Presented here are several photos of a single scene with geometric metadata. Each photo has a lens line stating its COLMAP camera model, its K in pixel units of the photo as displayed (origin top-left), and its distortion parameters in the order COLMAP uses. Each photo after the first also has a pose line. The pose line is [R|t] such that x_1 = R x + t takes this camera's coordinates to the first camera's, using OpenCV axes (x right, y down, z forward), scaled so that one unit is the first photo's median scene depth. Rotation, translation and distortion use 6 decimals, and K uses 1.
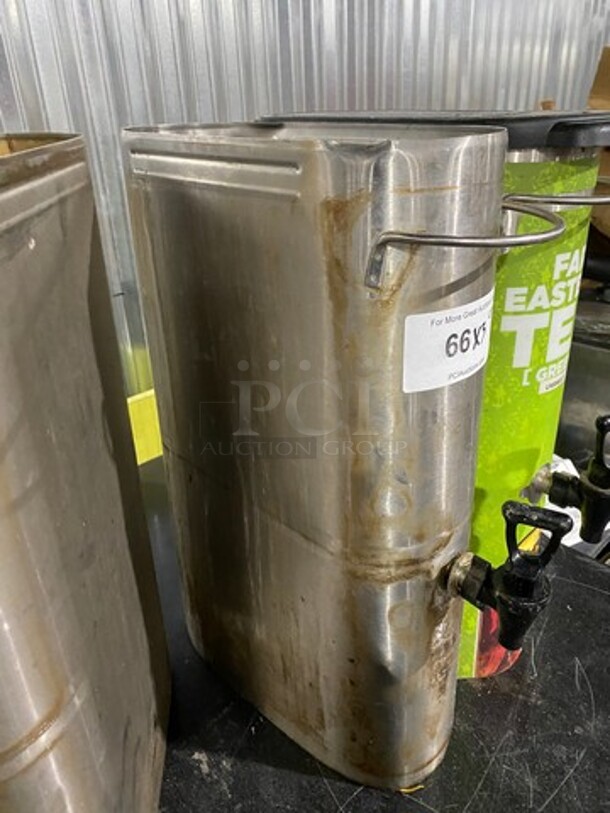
lens RADIAL K [[630.7, 0, 305.3], [0, 630.7, 395.0], [0, 0, 1]] dist [-0.007439, 0.005910]
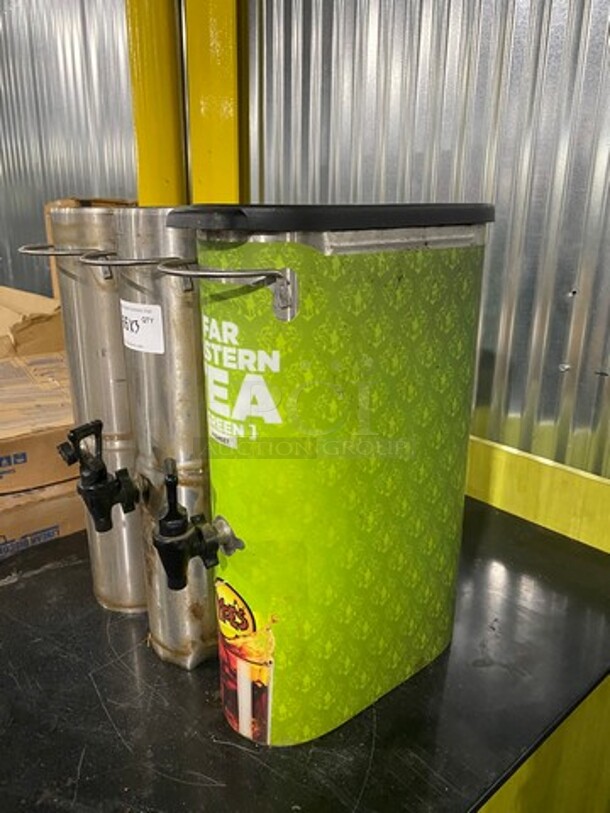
lens RADIAL K [[607.4, 0, 289.3], [0, 607.4, 391.0], [0, 0, 1]] dist [0.004332, -0.004090]
pose [[-0.076124, 0.320263, -0.944265, 1.481667], [-0.431010, 0.843397, 0.320799, -0.524502], [0.899130, 0.431408, 0.073834, 1.078154]]
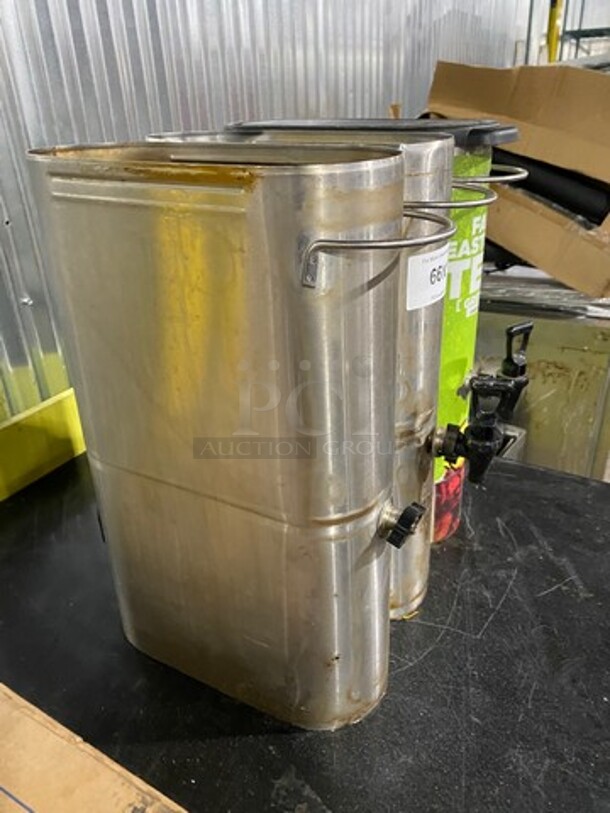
lens RADIAL K [[632.5, 0, 305.0], [0, 632.5, 406.5], [0, 0, 1]] dist [0.003927, -0.002551]
pose [[0.963985, -0.126262, 0.234073, -0.369589], [0.123006, 0.991996, 0.028516, 0.120765], [-0.235800, 0.001304, 0.971801, -0.336403]]
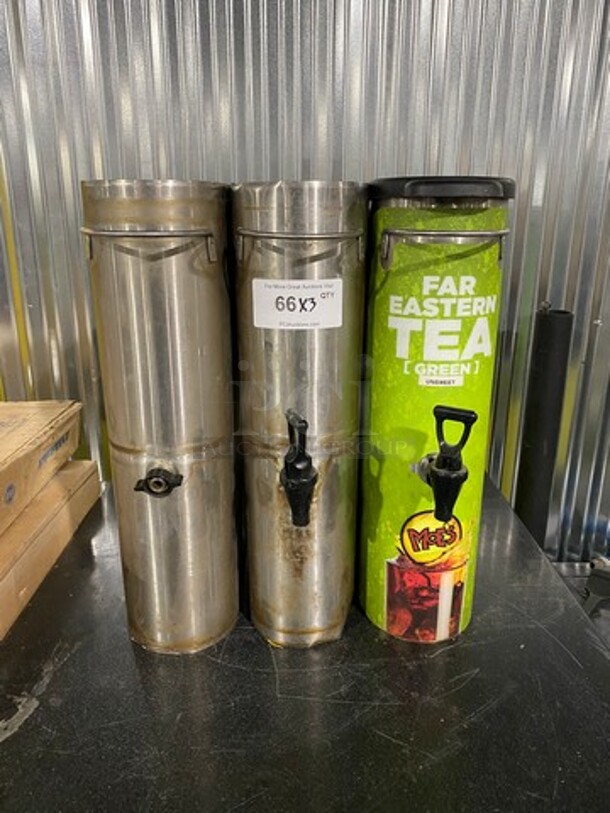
lens RADIAL K [[630.4, 0, 277.2], [0, 630.4, 408.3], [0, 0, 1]] dist [0.055152, -0.003296]
pose [[0.697310, 0.248905, -0.672164, 1.128086], [-0.326404, 0.945162, 0.011383, 0.134275], [0.638137, 0.211459, 0.740315, -0.163821]]
